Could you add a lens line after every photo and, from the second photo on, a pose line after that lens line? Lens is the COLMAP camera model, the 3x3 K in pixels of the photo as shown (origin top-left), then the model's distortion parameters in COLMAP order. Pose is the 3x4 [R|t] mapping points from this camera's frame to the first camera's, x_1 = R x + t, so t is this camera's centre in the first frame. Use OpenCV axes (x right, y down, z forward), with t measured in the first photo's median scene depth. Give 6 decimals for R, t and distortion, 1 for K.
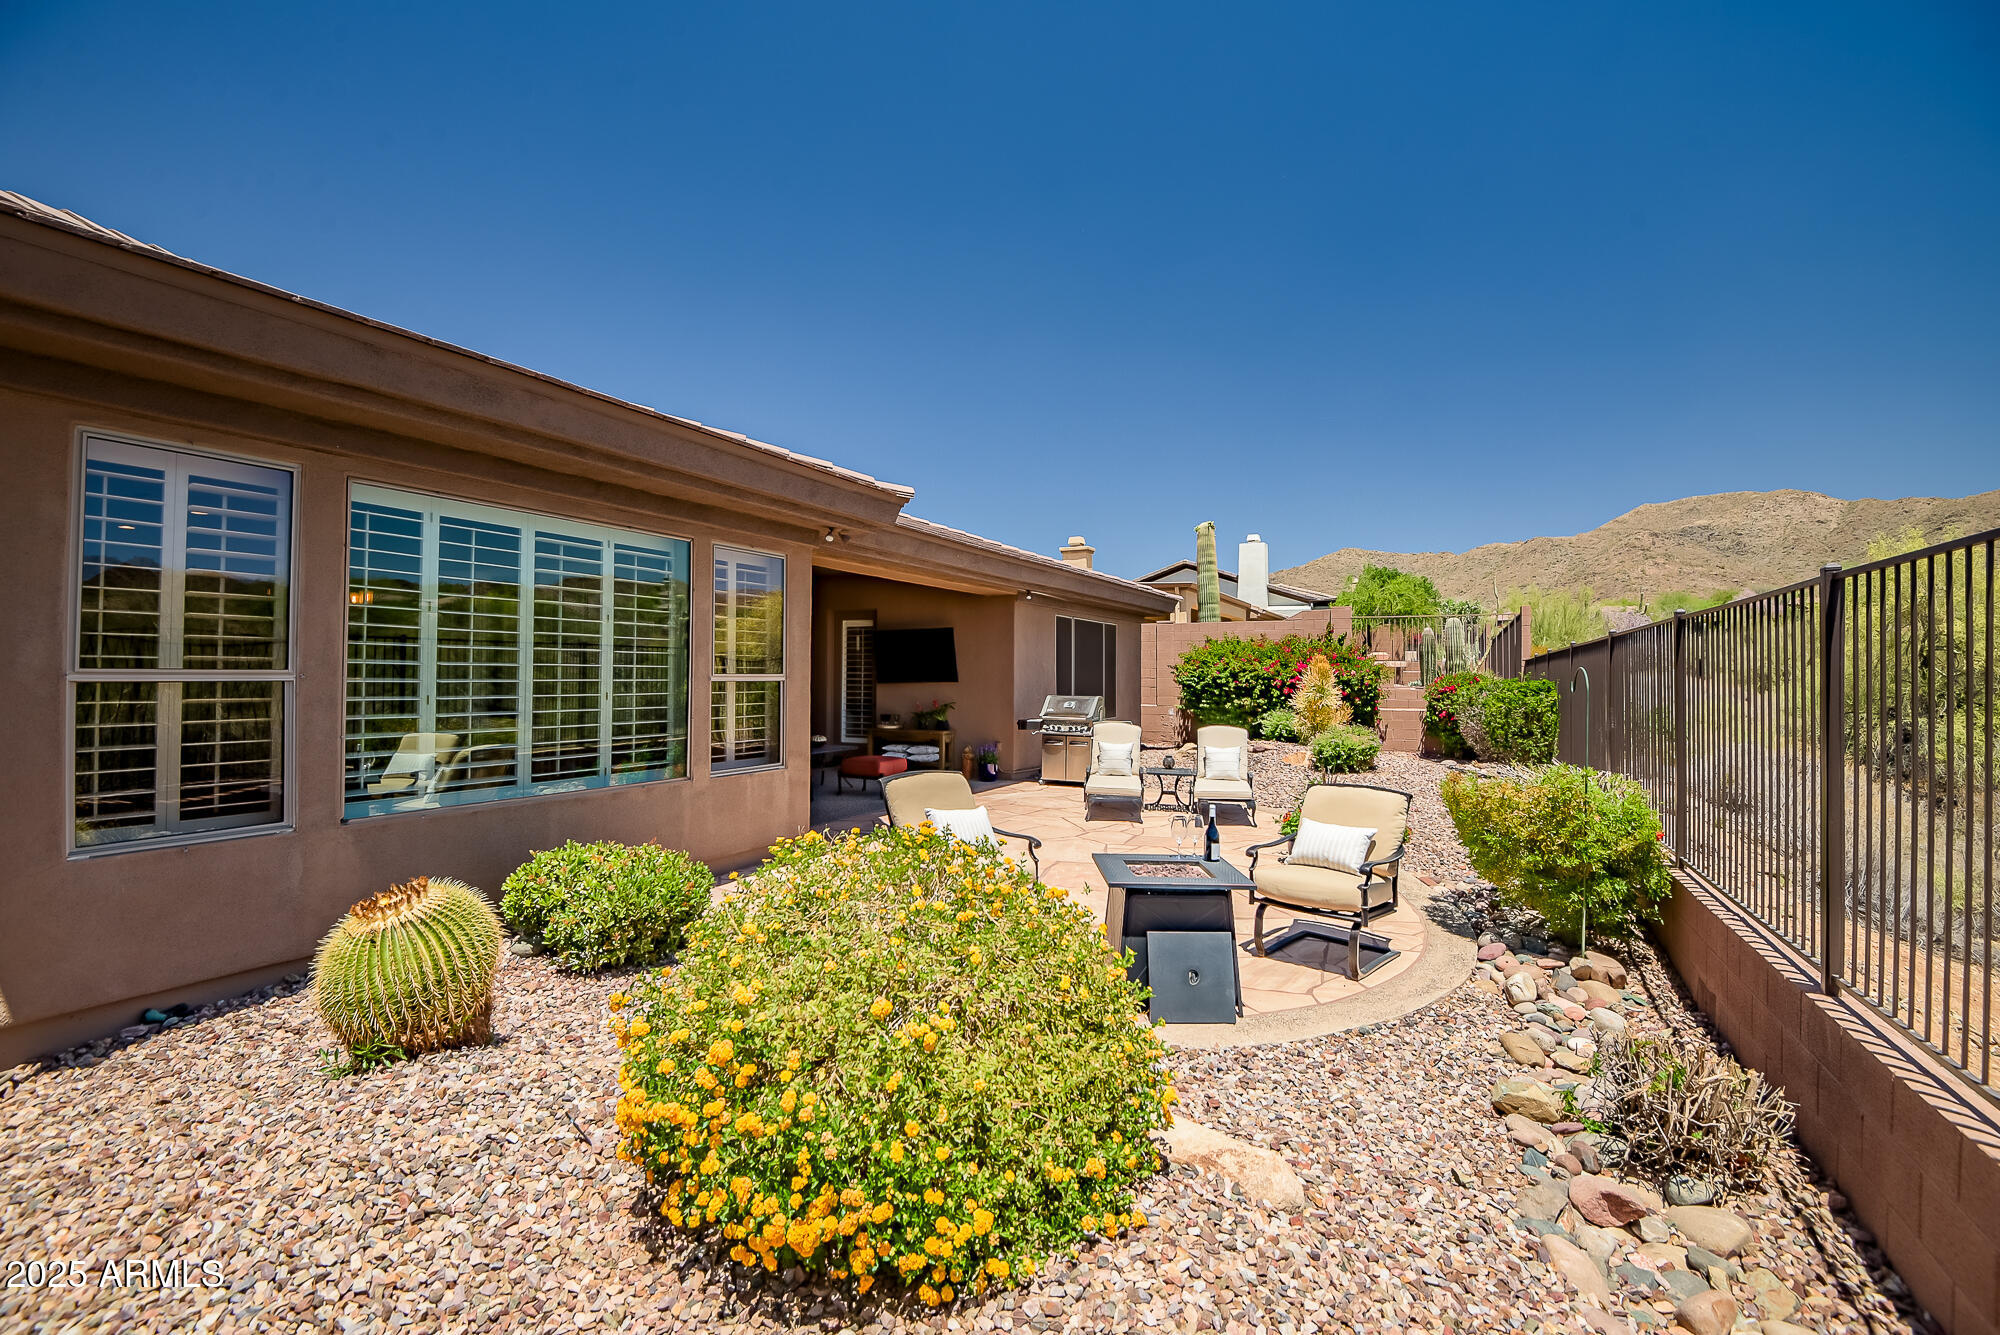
lens RADIAL K [[915.5, 0, 1007.9], [0, 915.5, 669.3], [0, 0, 1]] dist [0.008212, -0.014001]
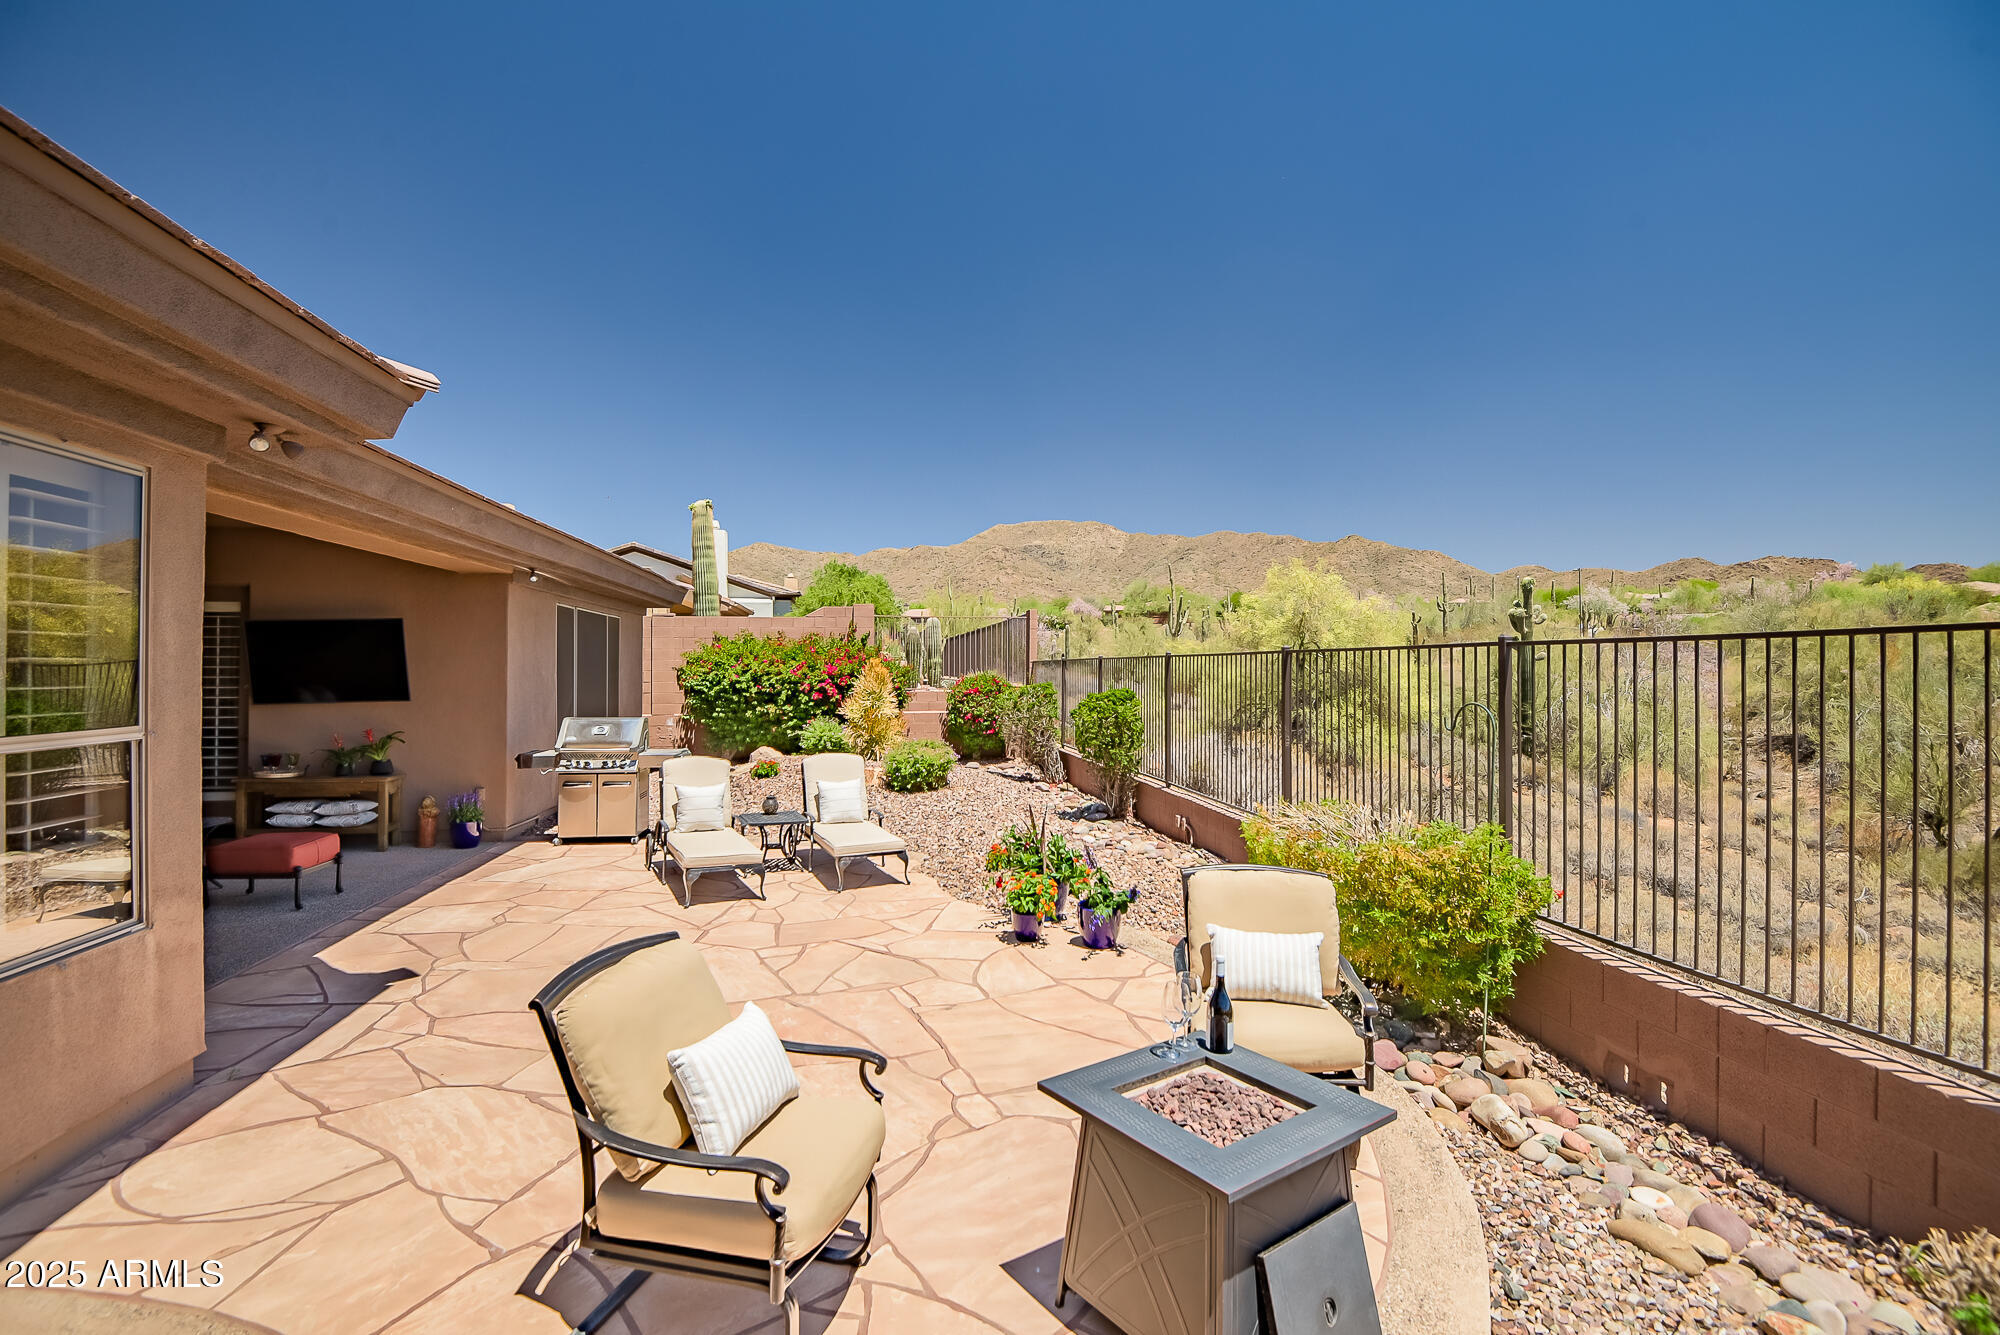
lens RADIAL K [[915.5, 0, 994.6], [0, 915.5, 663.4], [0, 0, 1]] dist [0.008212, -0.014001]
pose [[0.820731, -0.002062, 0.571311, -0.084736], [-0.000330, 0.999992, 0.004083, -0.015785], [-0.571314, -0.003539, 0.820724, 0.210720]]
